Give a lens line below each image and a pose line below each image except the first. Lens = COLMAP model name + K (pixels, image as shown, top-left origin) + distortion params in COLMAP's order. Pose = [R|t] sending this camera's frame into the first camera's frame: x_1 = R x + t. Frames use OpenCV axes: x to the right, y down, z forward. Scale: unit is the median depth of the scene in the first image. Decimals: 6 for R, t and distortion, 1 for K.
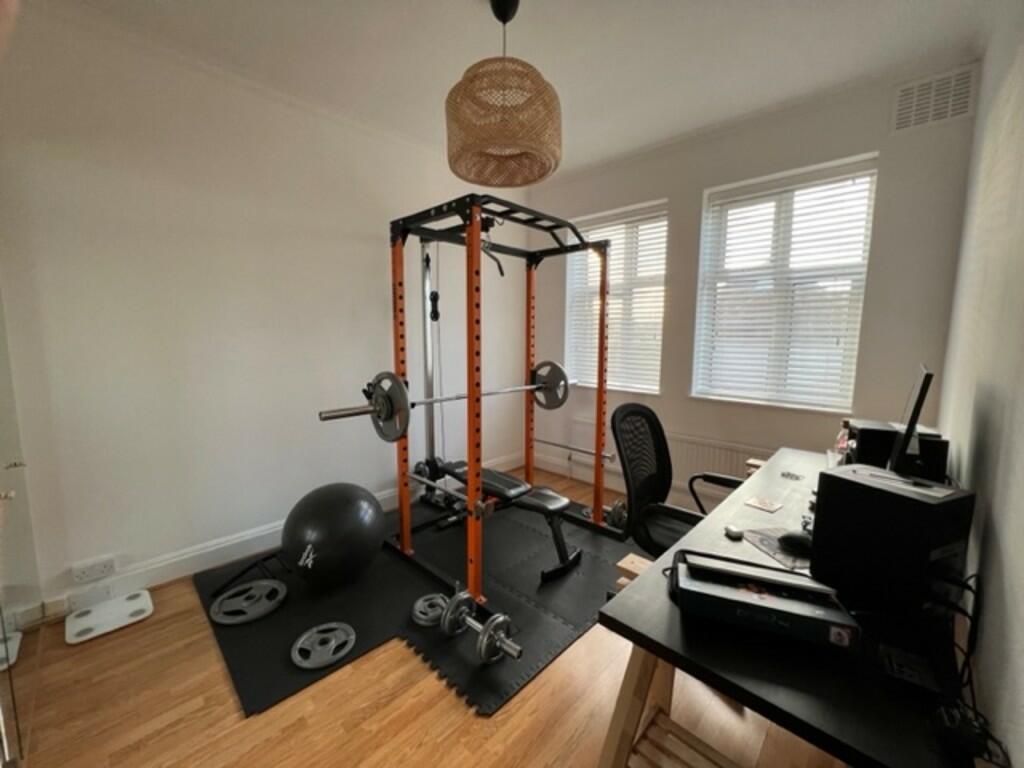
lens RADIAL K [[413.4, 0, 514.3], [0, 413.4, 382.7], [0, 0, 1]] dist [-0.001201, 0.000829]
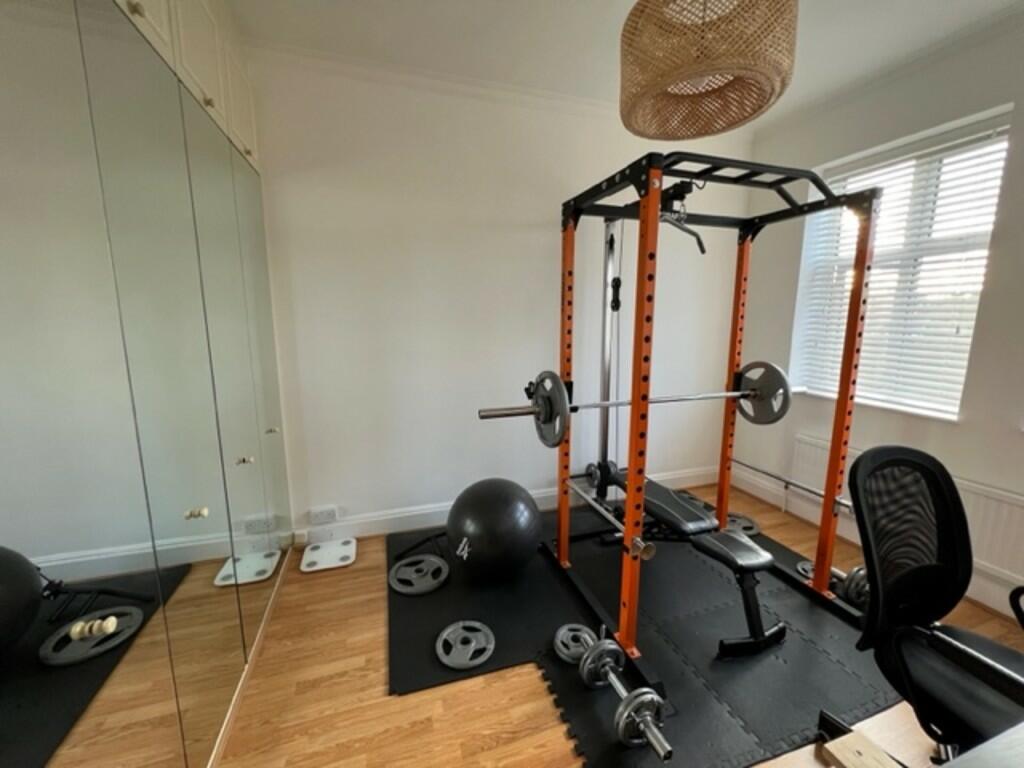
lens RADIAL K [[413.4, 0, 509.7], [0, 413.4, 383.3], [0, 0, 1]] dist [-0.001201, 0.000829]
pose [[0.880050, 0.071904, -0.469406, 0.048319], [-0.049385, 0.996968, 0.060129, -0.050529], [0.472306, -0.029735, 0.880933, 0.148635]]
